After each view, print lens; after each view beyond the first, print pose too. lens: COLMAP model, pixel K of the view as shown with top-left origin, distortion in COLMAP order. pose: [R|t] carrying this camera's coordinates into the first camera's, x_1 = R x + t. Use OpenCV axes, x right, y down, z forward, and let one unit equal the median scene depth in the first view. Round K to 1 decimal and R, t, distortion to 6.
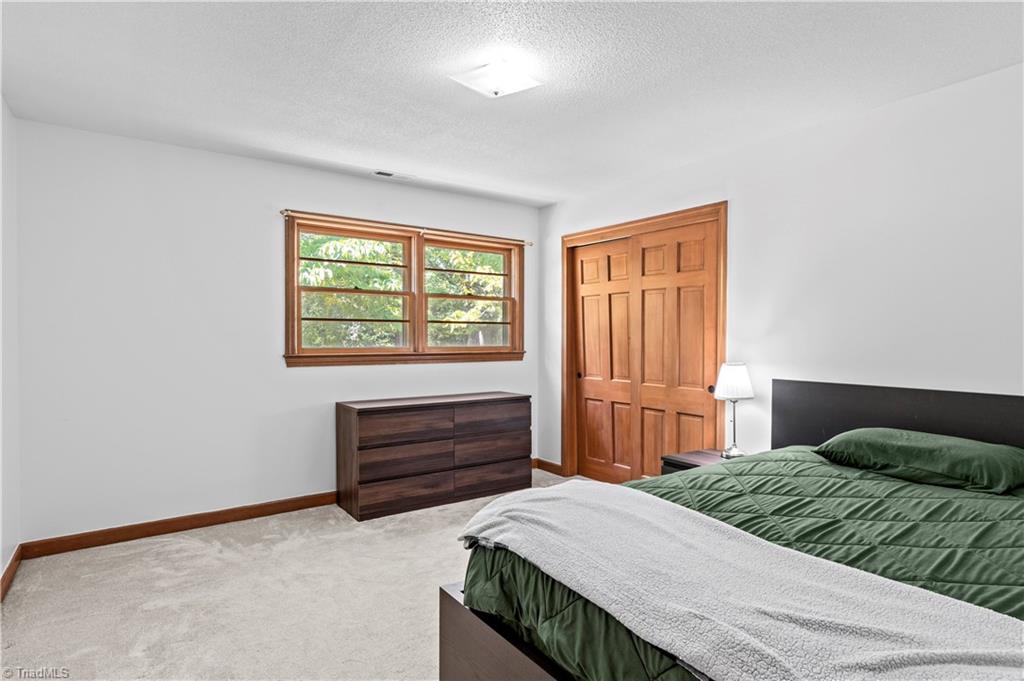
lens RADIAL K [[550.7, 0, 512.0], [0, 550.7, 340.5], [0, 0, 1]] dist [-0.001313, -0.000432]
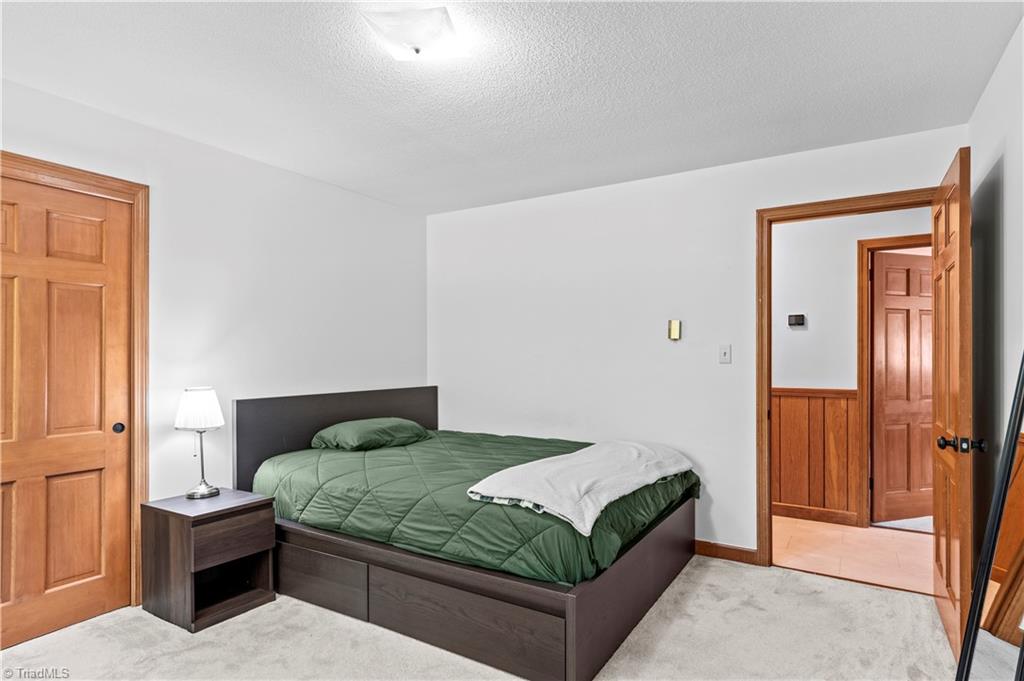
lens RADIAL K [[550.7, 0, 512.0], [0, 550.7, 340.5], [0, 0, 1]] dist [-0.001313, -0.000432]
pose [[-0.381249, 0.010708, 0.924410, -0.525397], [0.003522, 0.999942, -0.010130, -0.019790], [-0.924466, -0.000606, -0.381265, 0.788621]]
